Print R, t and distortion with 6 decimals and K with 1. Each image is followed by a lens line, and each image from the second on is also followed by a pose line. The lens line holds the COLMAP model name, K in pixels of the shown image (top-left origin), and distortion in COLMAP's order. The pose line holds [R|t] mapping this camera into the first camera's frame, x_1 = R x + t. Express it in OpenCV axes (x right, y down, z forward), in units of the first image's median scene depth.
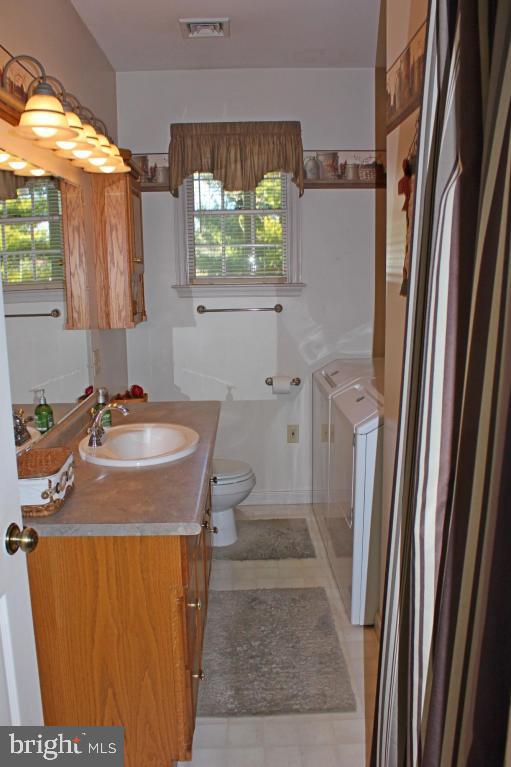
lens RADIAL K [[652.5, 0, 251.0], [0, 652.5, 394.4], [0, 0, 1]] dist [-0.161317, 0.162253]
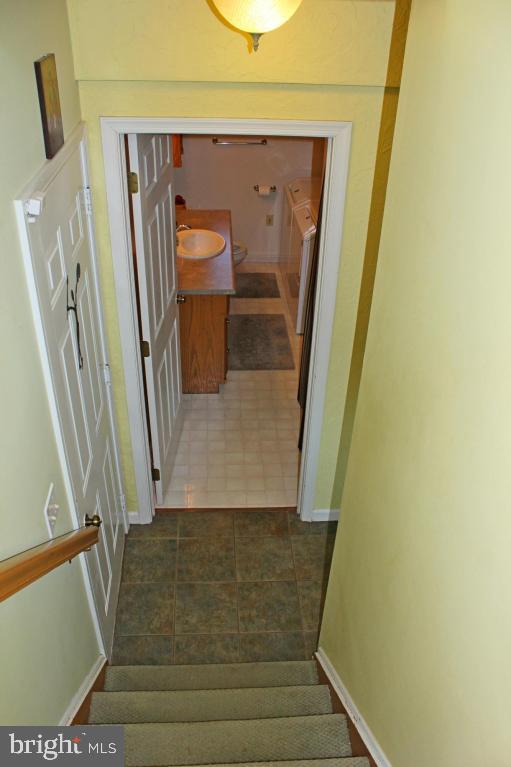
lens RADIAL K [[652.5, 0, 251.0], [0, 652.5, 394.4], [0, 0, 1]] dist [-0.161317, 0.162253]
pose [[0.998325, 0.012779, 0.056419, -0.088778], [-0.035066, 0.909364, 0.414521, -0.279031], [-0.046008, -0.415805, 0.908289, -0.844585]]
